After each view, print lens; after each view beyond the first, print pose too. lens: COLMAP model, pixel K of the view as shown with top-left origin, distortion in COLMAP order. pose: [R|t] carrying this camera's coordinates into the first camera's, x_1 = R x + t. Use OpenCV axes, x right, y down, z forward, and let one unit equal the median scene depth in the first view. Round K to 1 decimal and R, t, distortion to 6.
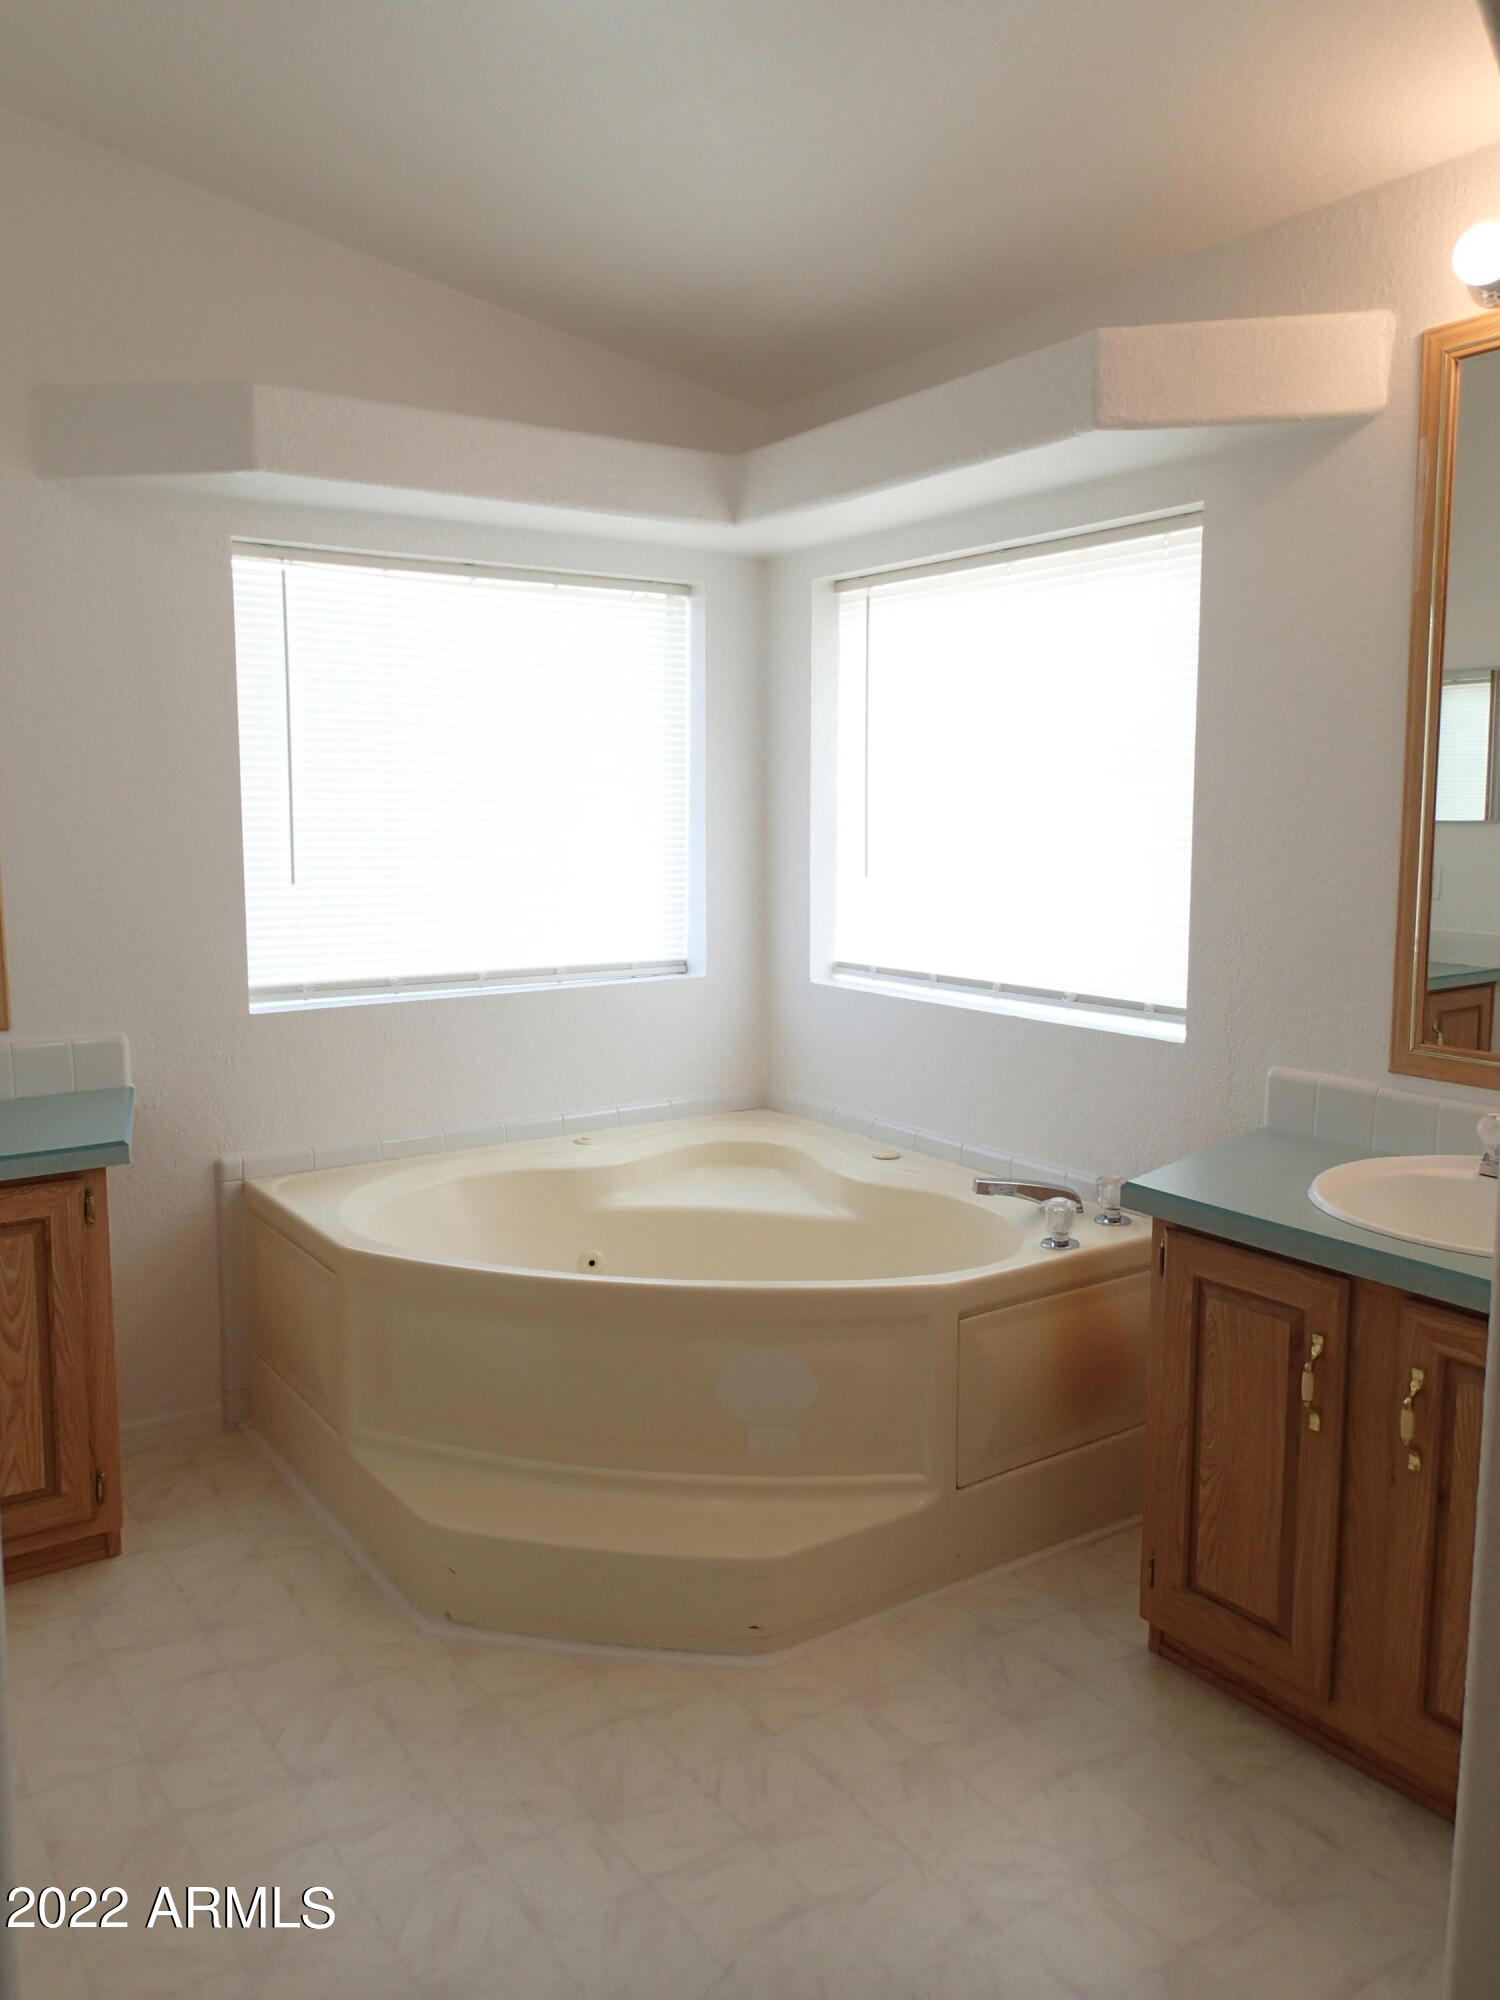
lens RADIAL K [[1503.9, 0, 741.4], [0, 1503.9, 991.9], [0, 0, 1]] dist [0.023021, 0.008286]
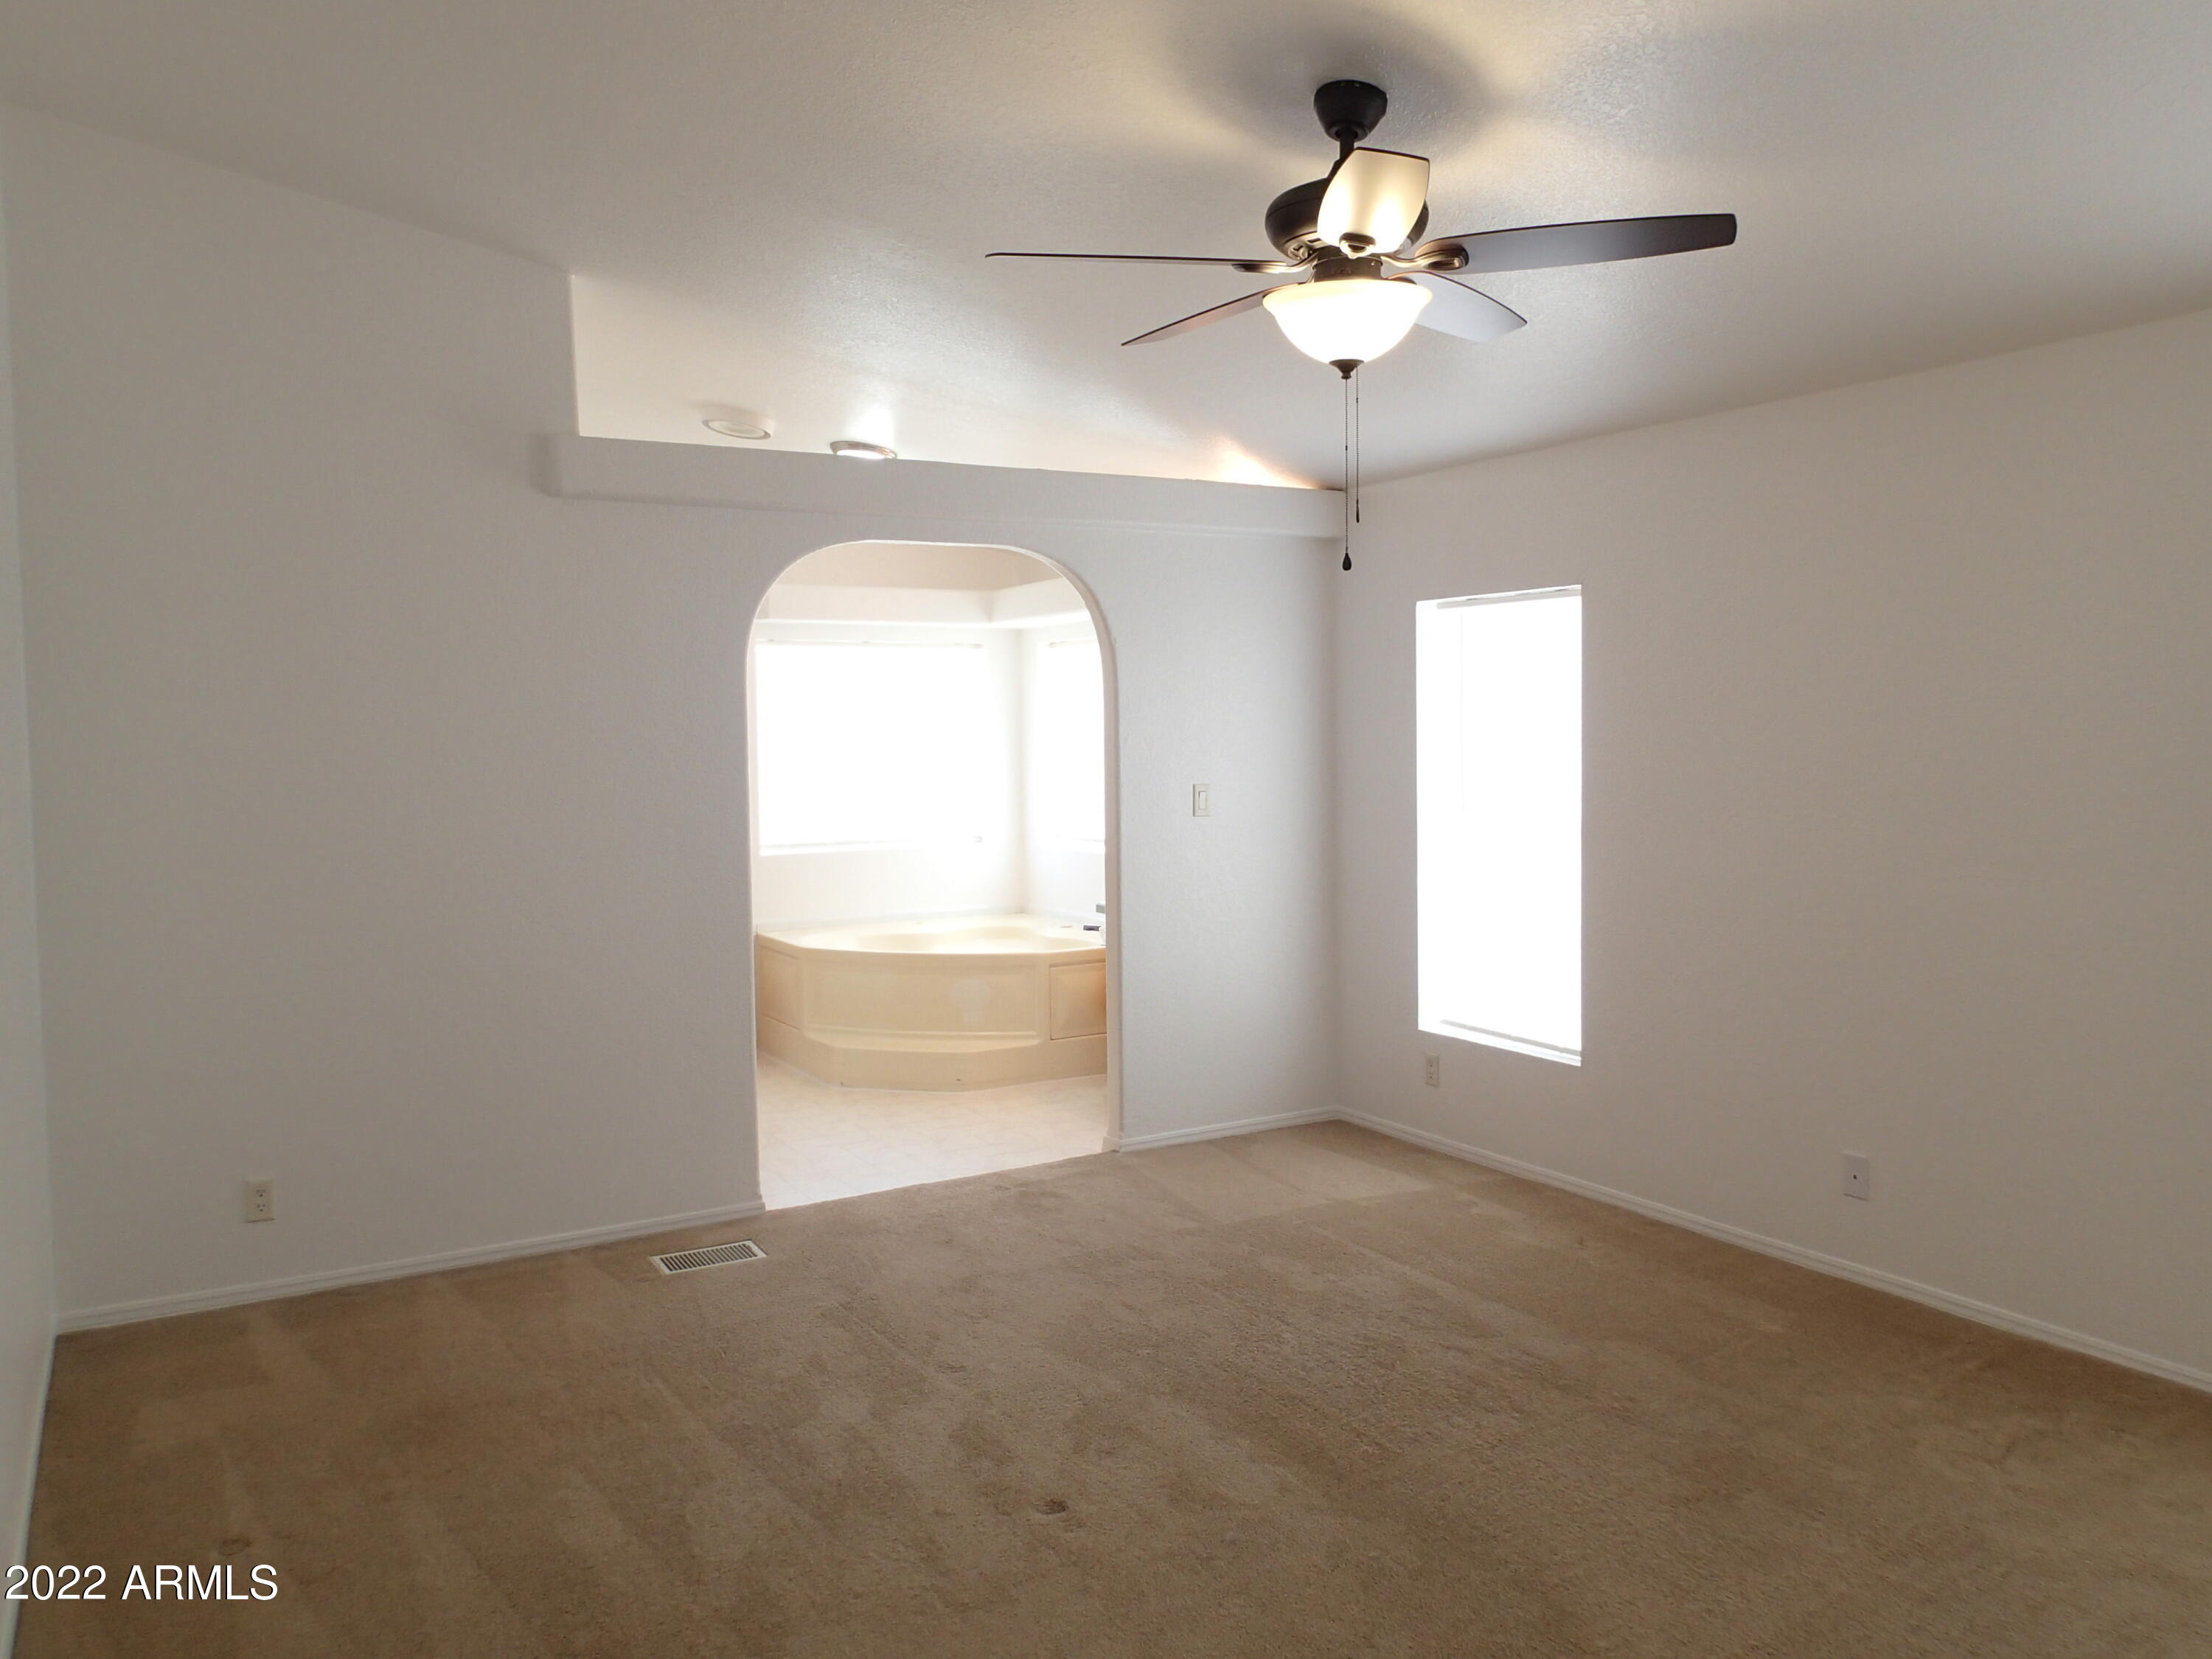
lens RADIAL K [[1663.3, 0, 1110.5], [0, 1663.3, 834.0], [0, 0, 1]] dist [0.023021, 0.008286]
pose [[0.996198, -0.012317, -0.086244, 0.468181], [0.006957, 0.998041, -0.062174, 0.164779], [0.086841, 0.061338, 0.994332, -1.652613]]
